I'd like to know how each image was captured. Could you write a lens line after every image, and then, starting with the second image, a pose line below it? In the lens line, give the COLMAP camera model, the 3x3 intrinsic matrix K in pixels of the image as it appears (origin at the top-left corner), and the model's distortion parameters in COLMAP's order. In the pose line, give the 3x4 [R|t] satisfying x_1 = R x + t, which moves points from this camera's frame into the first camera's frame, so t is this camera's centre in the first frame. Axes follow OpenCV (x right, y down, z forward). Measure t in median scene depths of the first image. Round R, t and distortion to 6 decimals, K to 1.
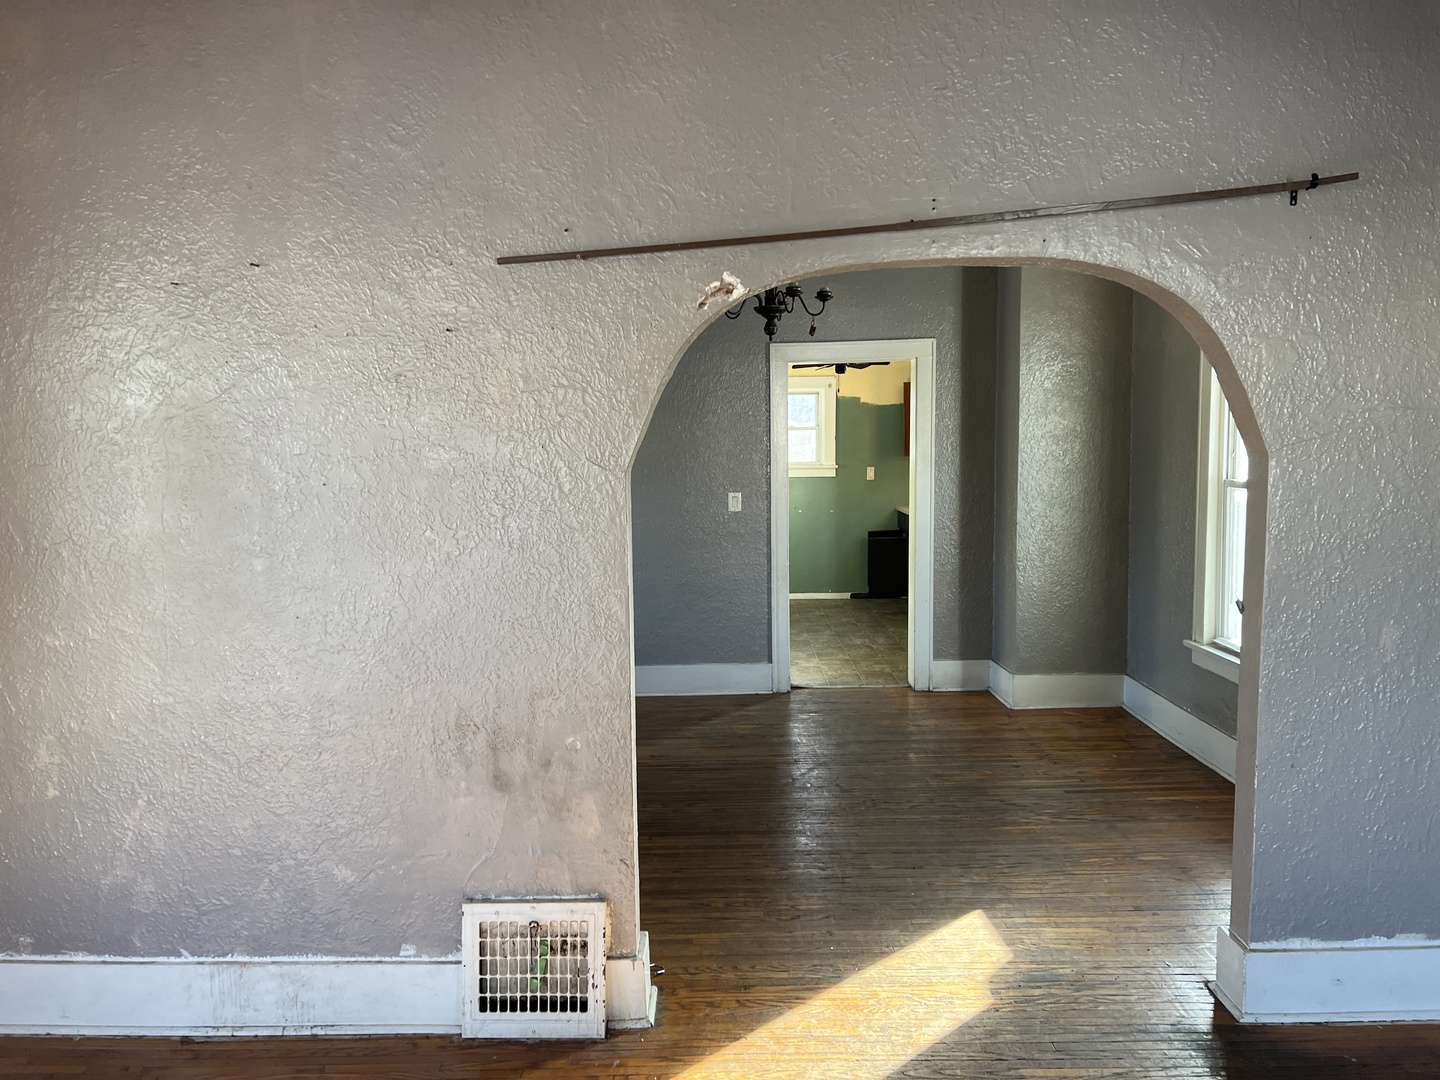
lens RADIAL K [[1070.5, 0, 705.5], [0, 1070.5, 551.8], [0, 0, 1]] dist [0.034378, -0.039627]
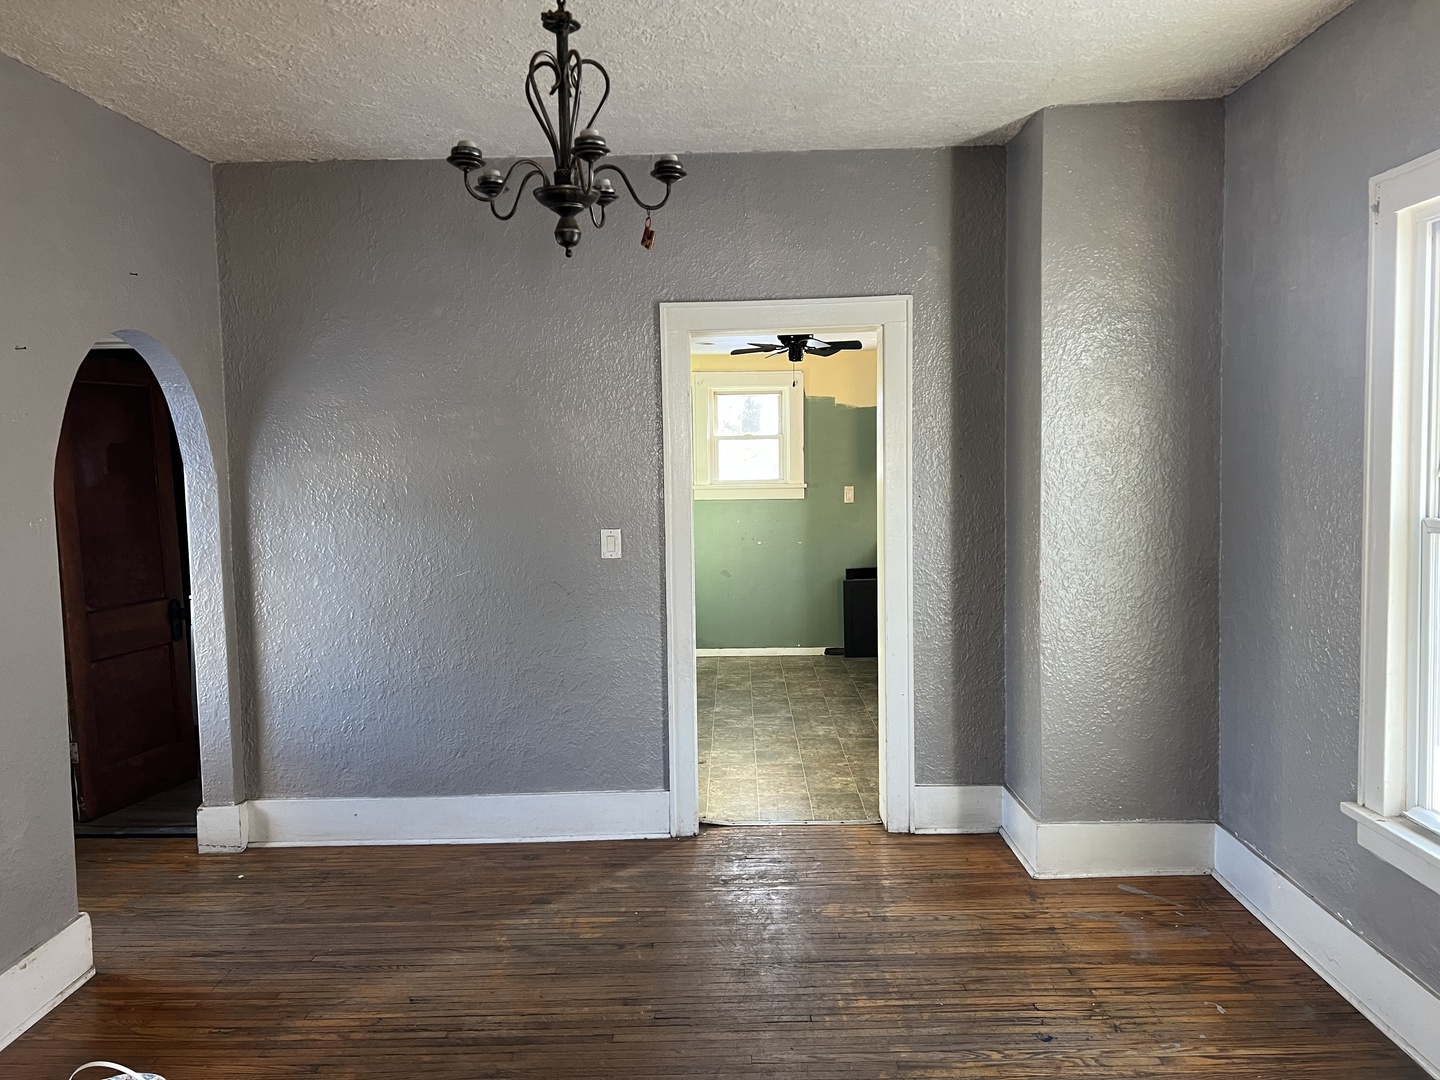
lens RADIAL K [[1070.5, 0, 734.6], [0, 1070.5, 529.3], [0, 0, 1]] dist [0.034378, -0.039627]
pose [[0.999956, -0.002343, 0.009049, 0.103989], [0.002651, 0.999413, -0.034153, -0.035411], [-0.008964, 0.034175, 0.999376, 0.366472]]
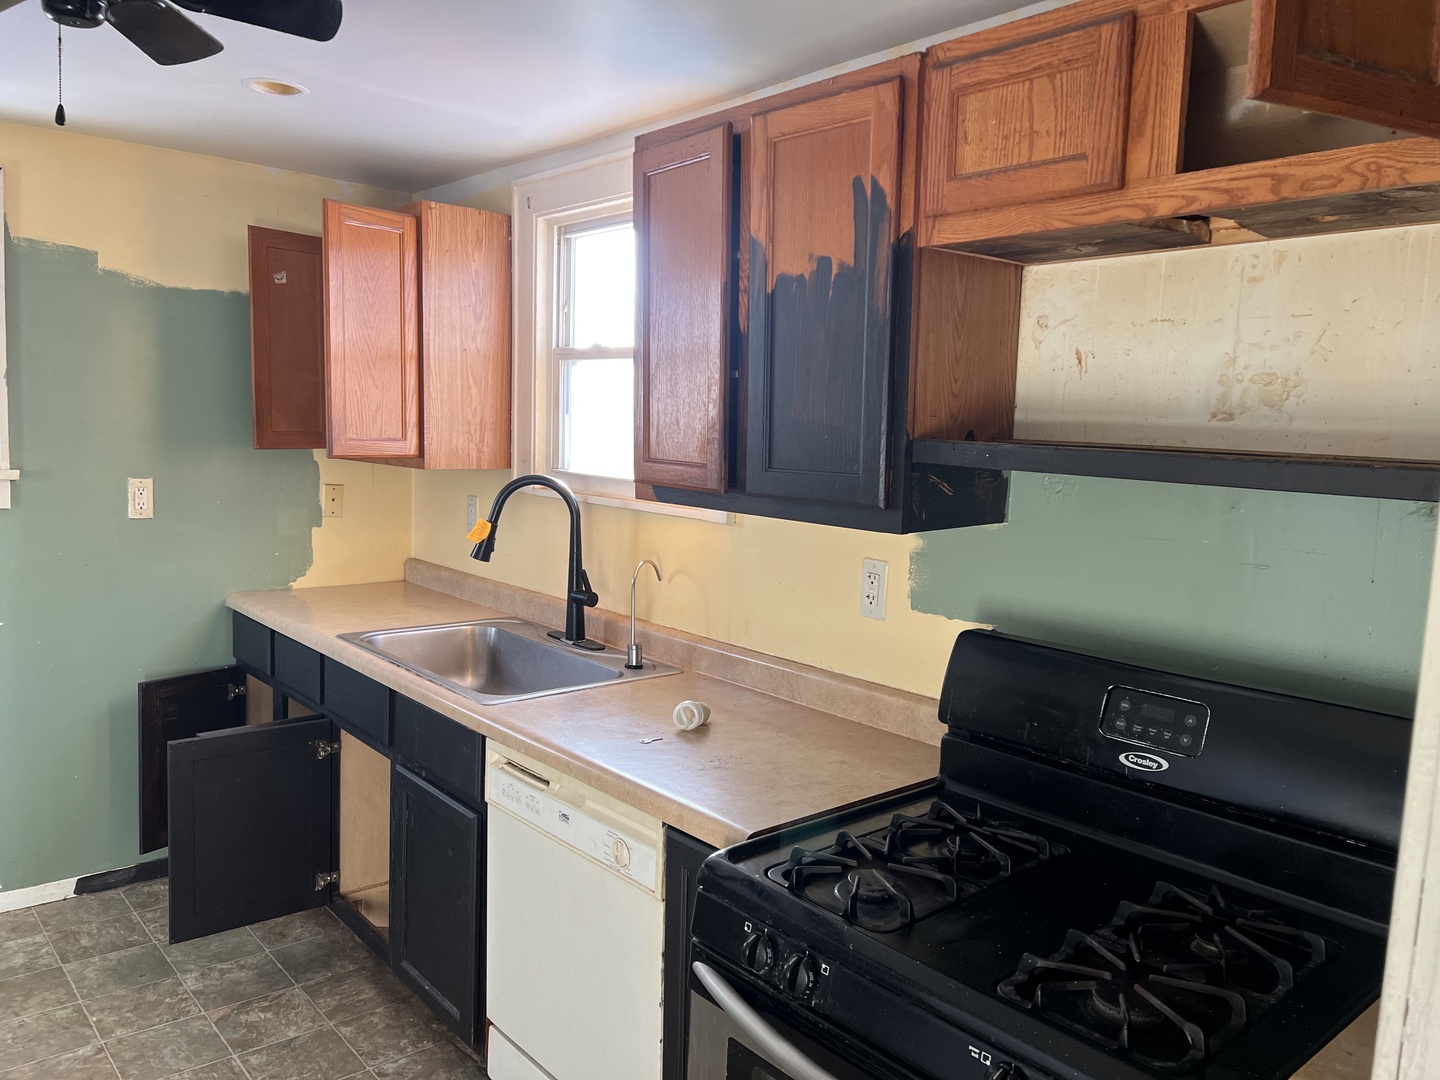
lens RADIAL K [[1070.5, 0, 720.0], [0, 1070.5, 529.8], [0, 0, 1]] dist [0.034378, -0.039627]
pose [[0.746292, -0.027531, 0.665049, 0.113623], [0.024947, 0.999599, 0.013387, -0.104139], [-0.665151, 0.006600, 0.746680, 1.056421]]
